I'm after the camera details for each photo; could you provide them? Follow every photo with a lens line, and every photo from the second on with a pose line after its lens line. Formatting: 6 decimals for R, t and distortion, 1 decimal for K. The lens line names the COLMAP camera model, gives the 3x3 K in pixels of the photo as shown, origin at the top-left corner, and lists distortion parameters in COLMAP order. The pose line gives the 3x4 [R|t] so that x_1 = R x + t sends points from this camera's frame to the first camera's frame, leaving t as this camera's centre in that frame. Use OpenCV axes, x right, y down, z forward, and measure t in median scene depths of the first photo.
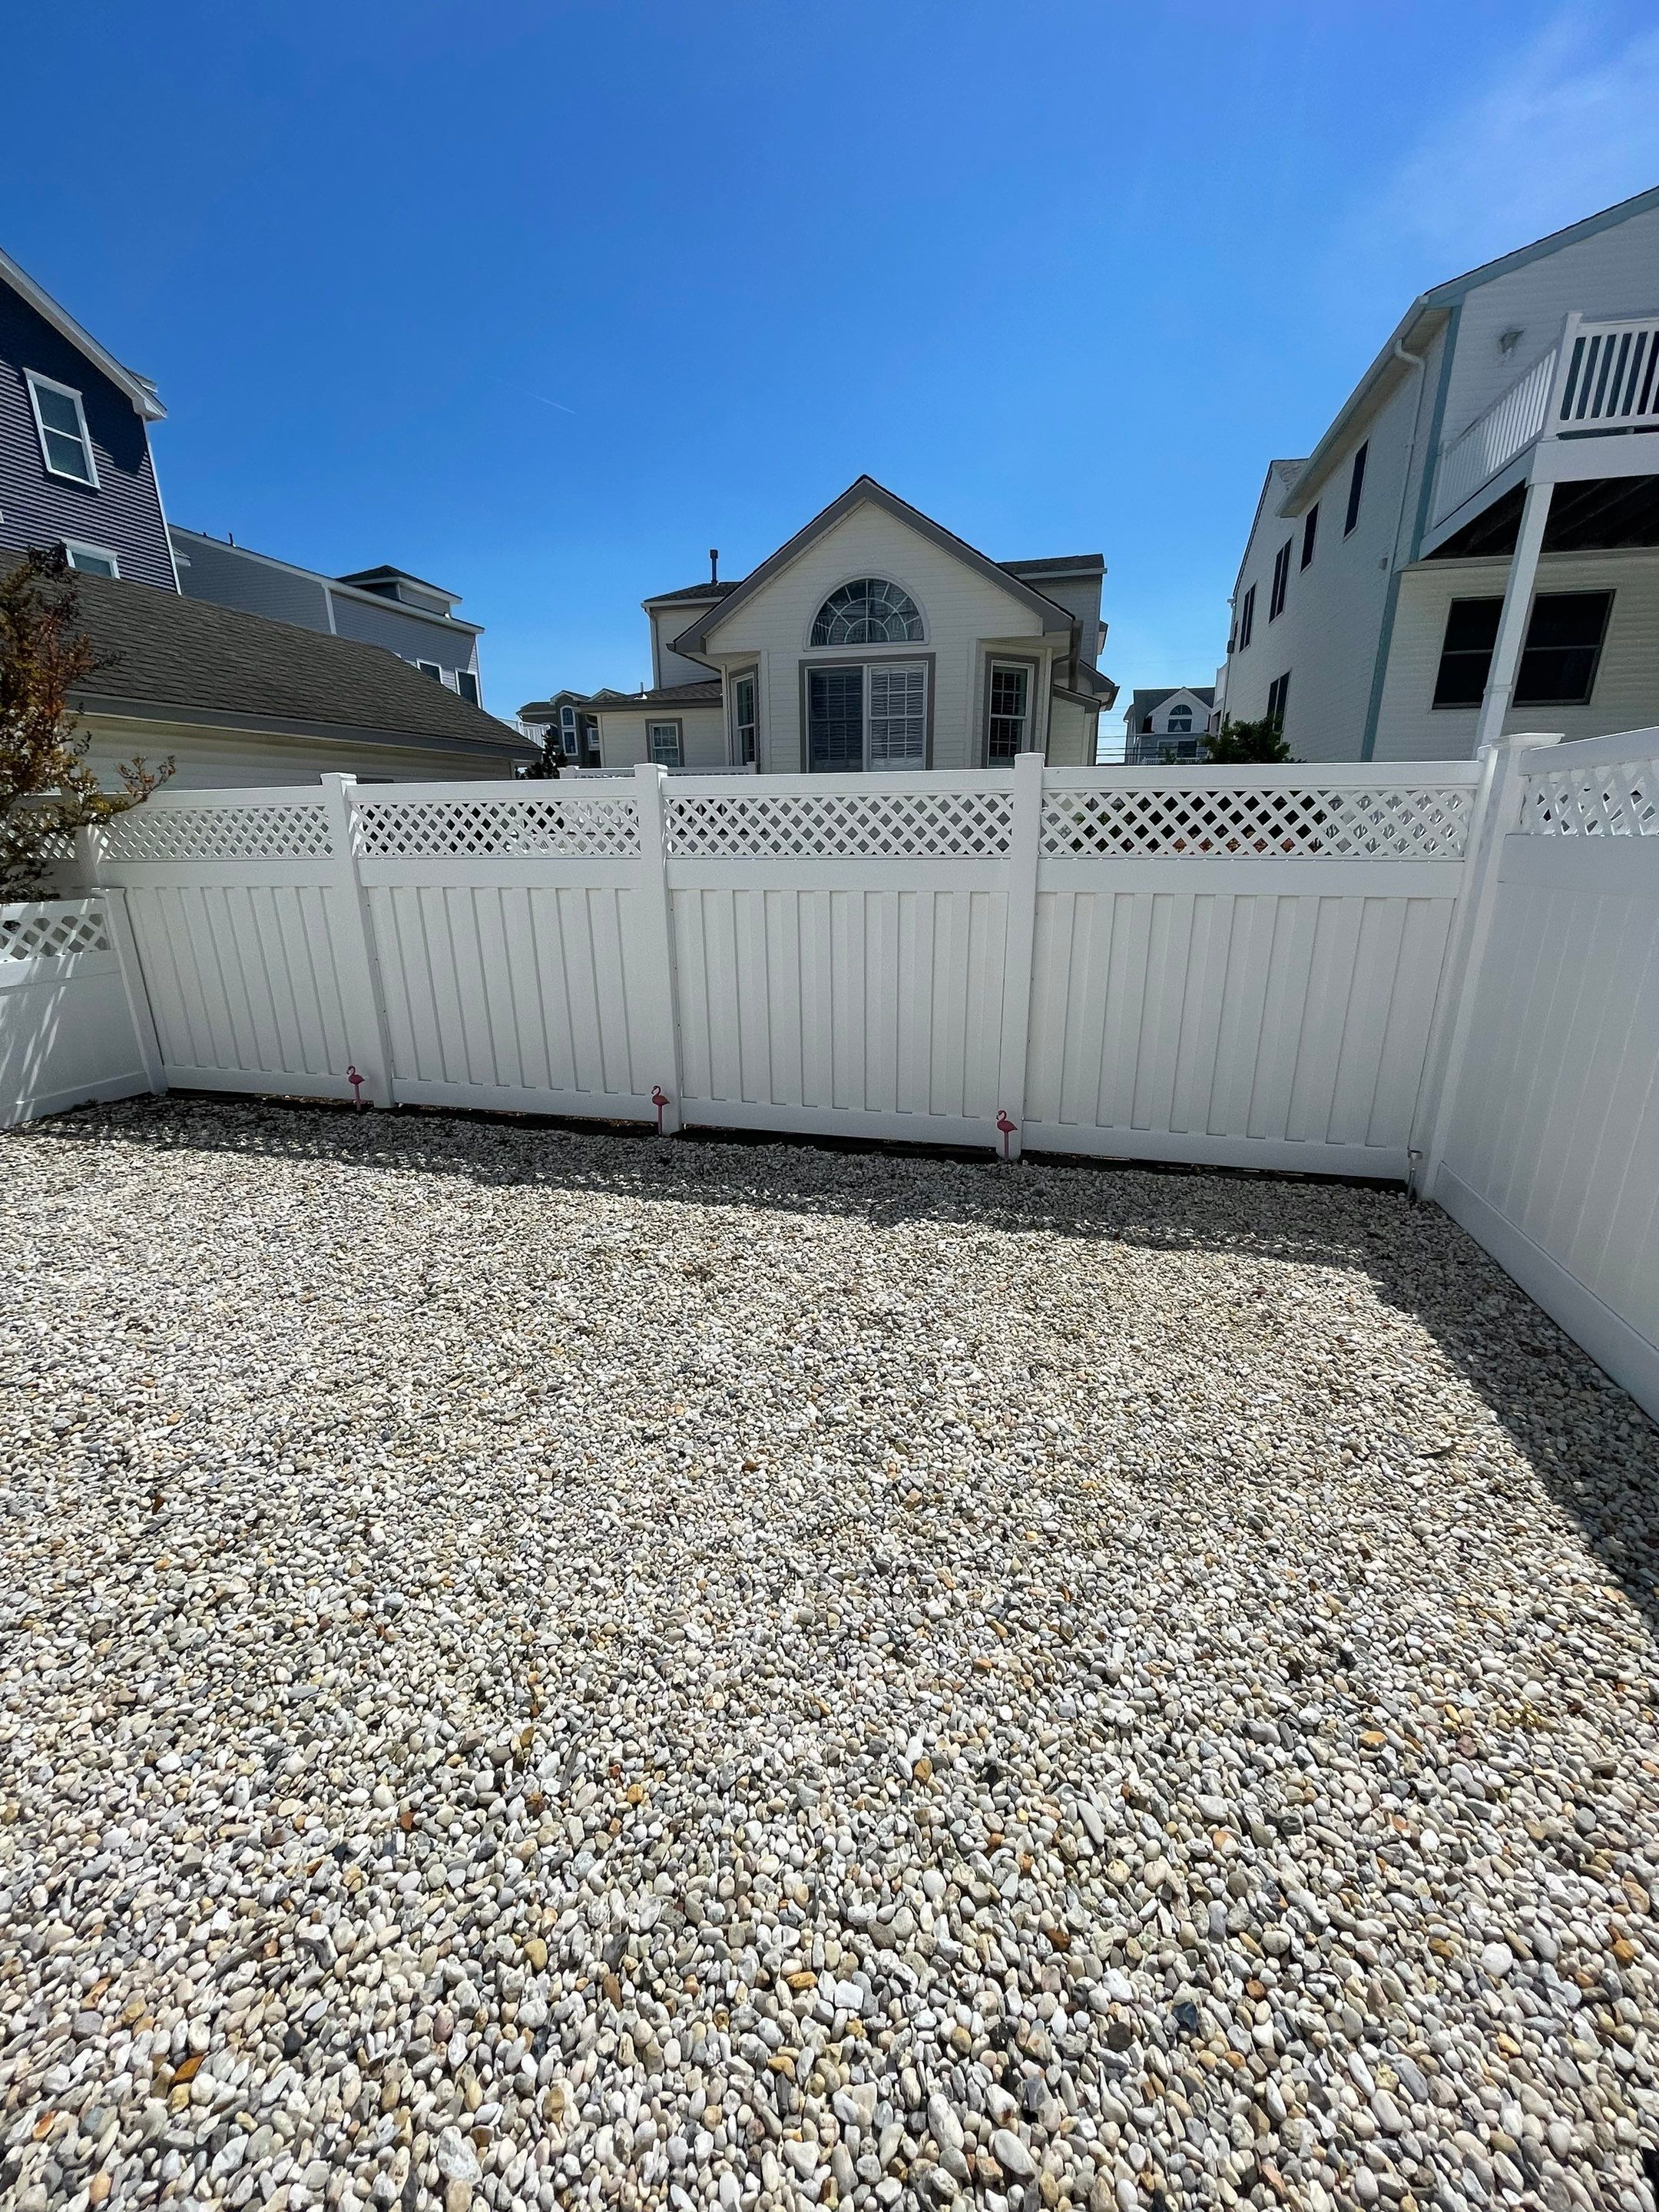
lens RADIAL K [[884.2, 0, 838.1], [0, 884.2, 1105.2], [0, 0, 1]] dist [-0.001159, 0.000489]
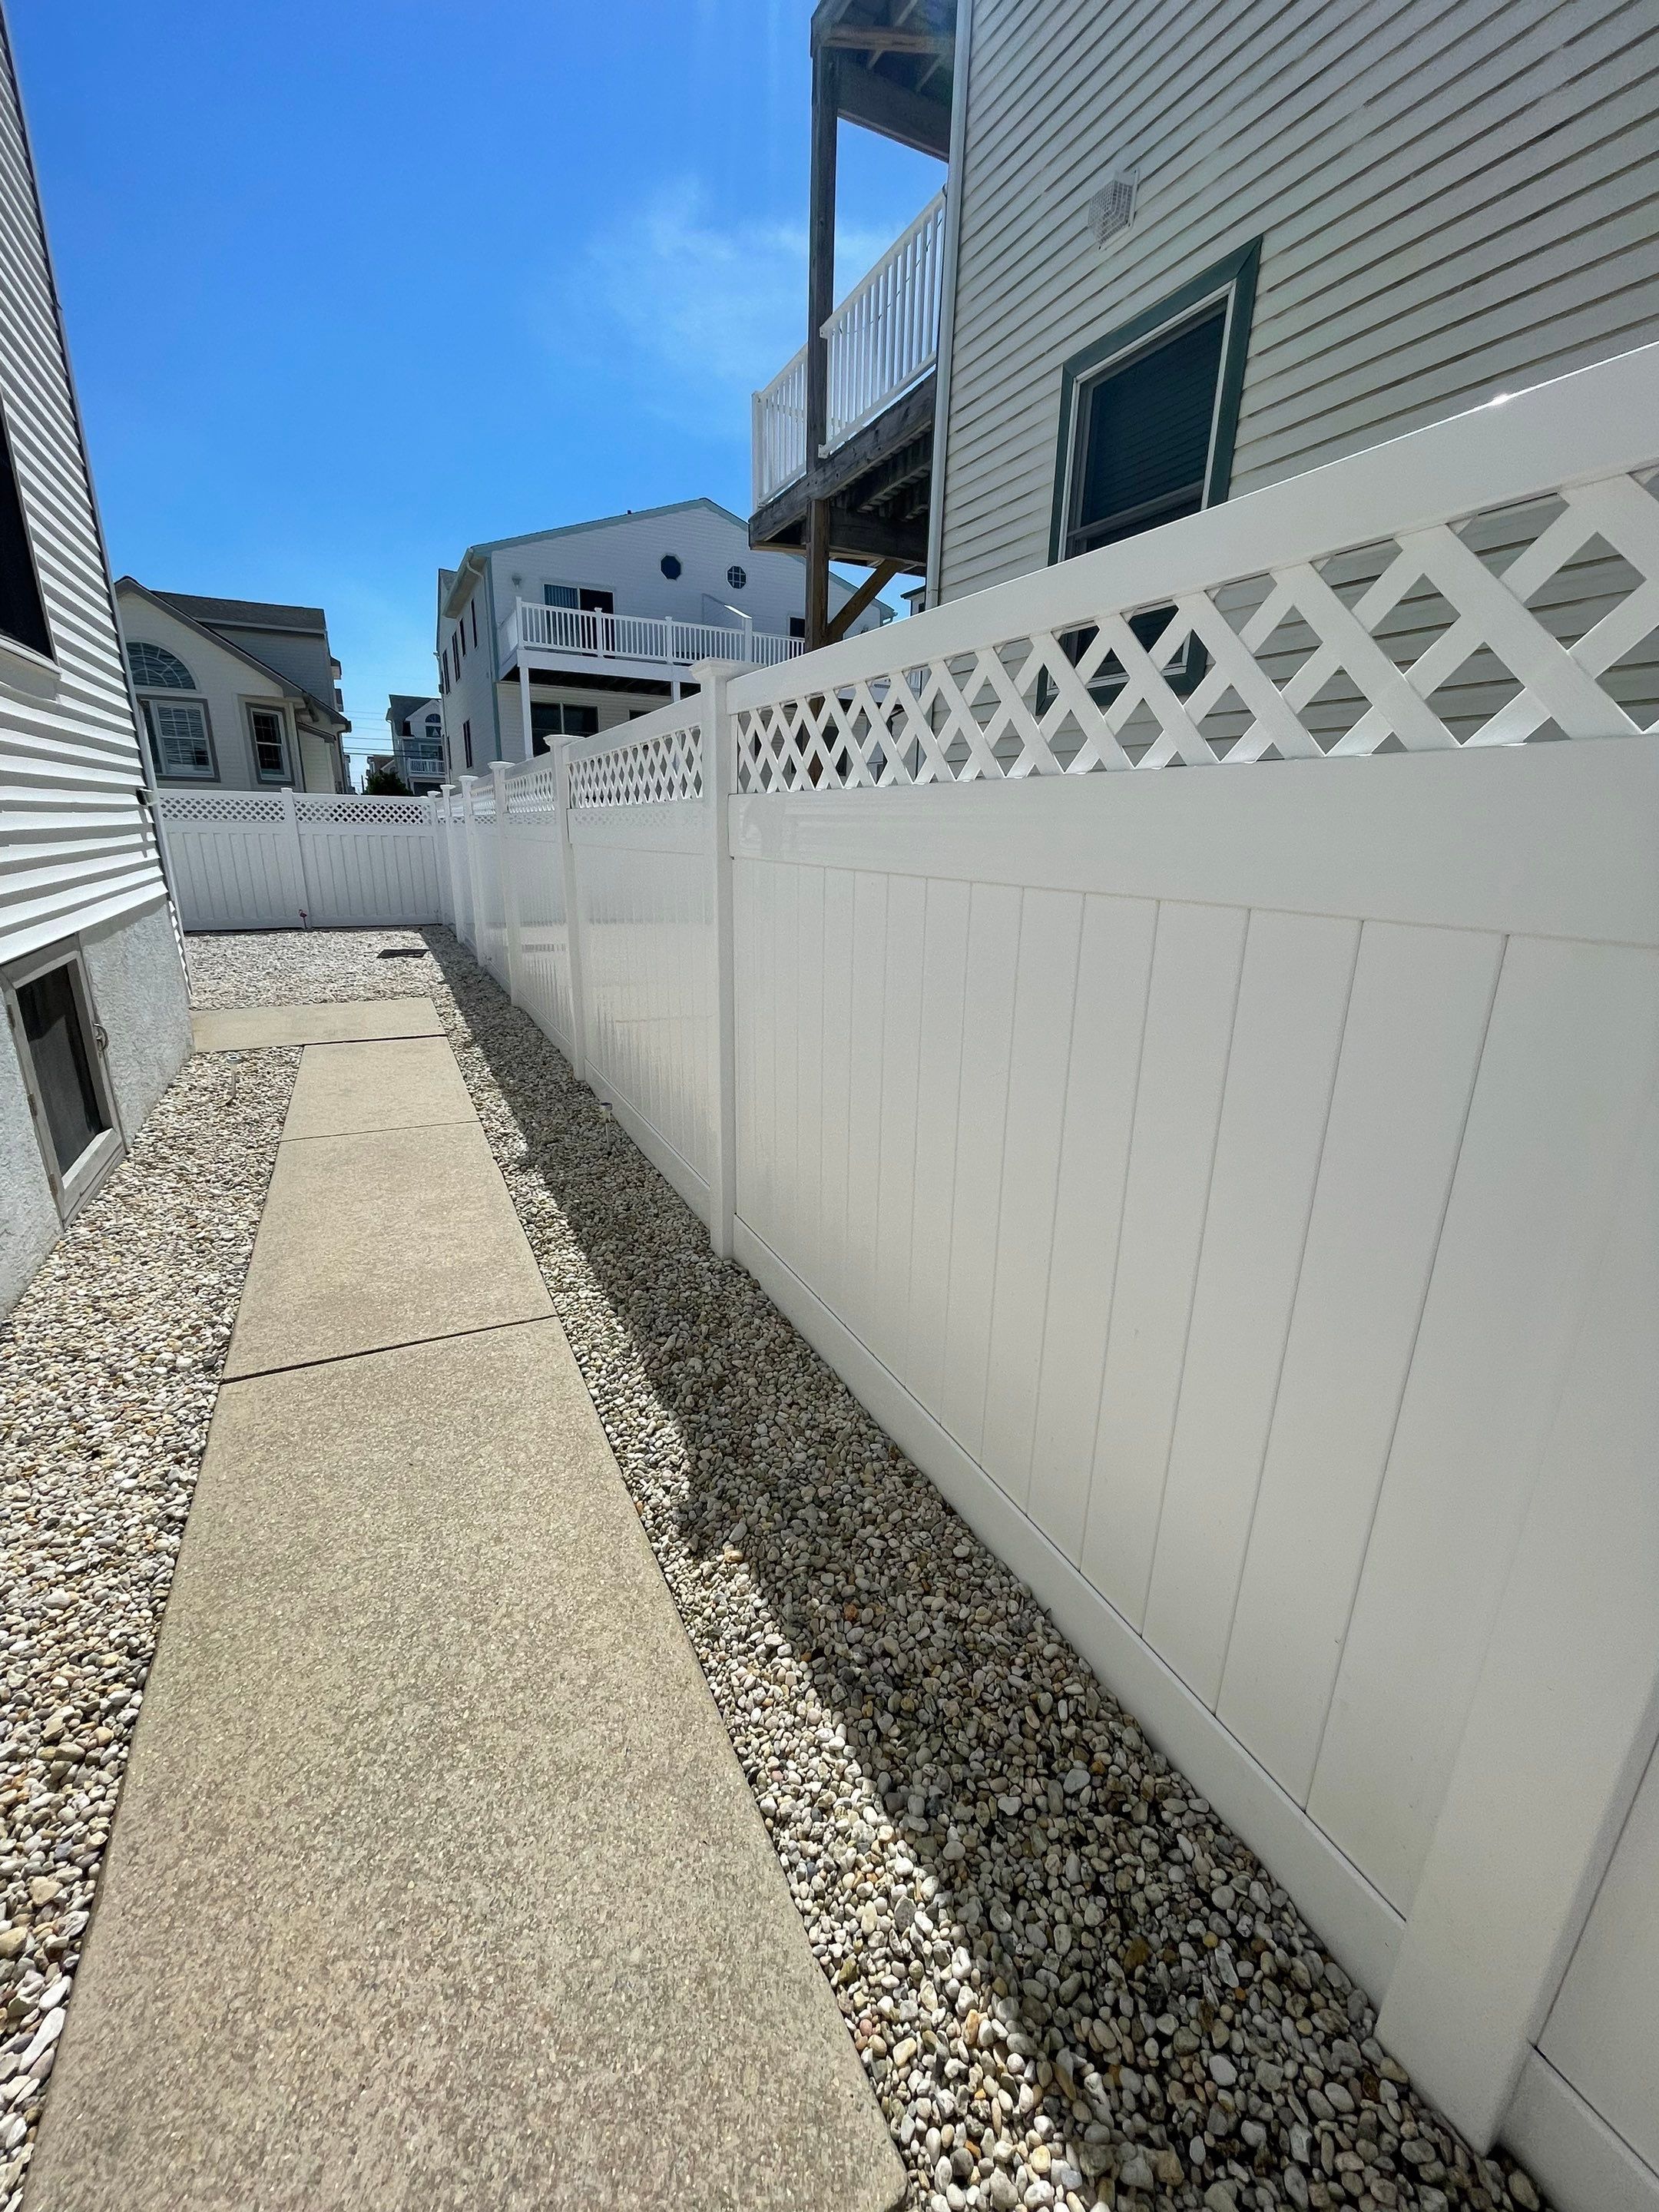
lens RADIAL K [[884.2, 0, 831.7], [0, 884.2, 1097.9], [0, 0, 1]] dist [-0.001159, 0.000489]
pose [[0.755188, -0.171564, 0.632659, -0.129411], [0.172975, 0.983090, 0.060118, 0.216698], [-0.632274, 0.064033, 0.772094, -0.668735]]
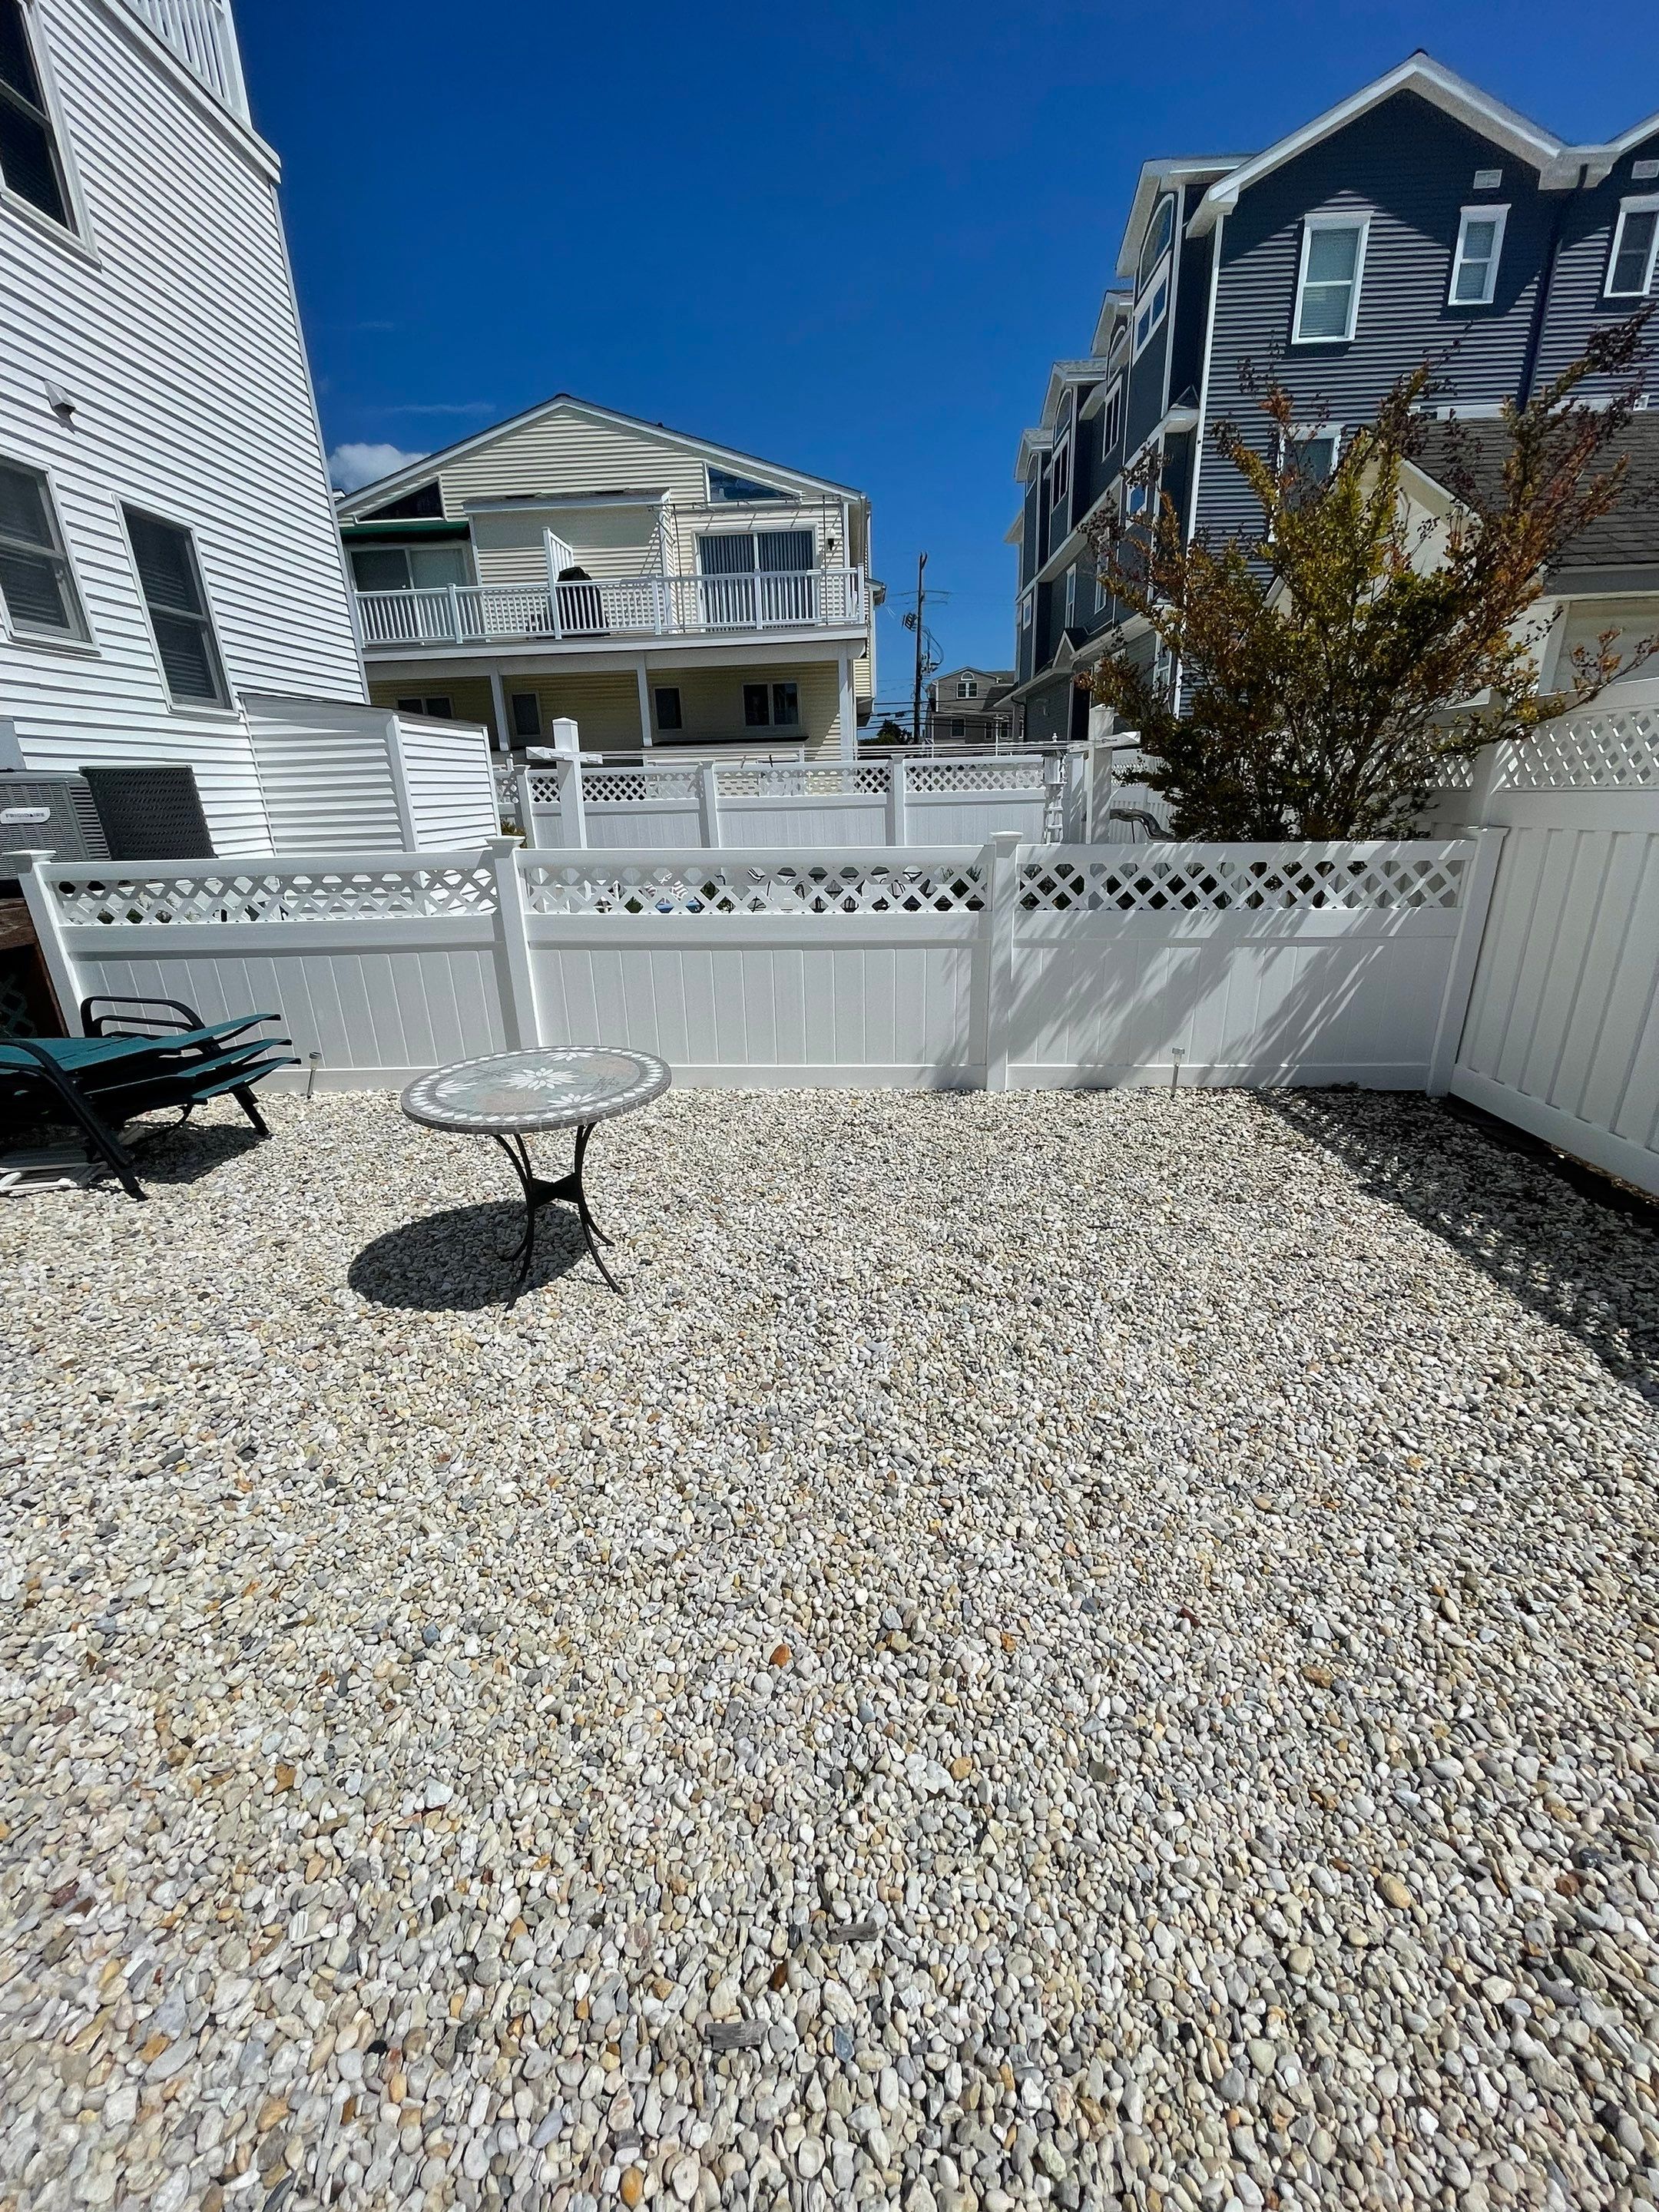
lens RADIAL K [[884.2, 0, 827.2], [0, 884.2, 1100.9], [0, 0, 1]] dist [-0.001159, 0.000489]
pose [[0.204075, 0.322059, -0.924463, -0.200067], [-0.259984, 0.928256, 0.265989, -0.097200], [0.943802, 0.186064, 0.273164, 0.360694]]
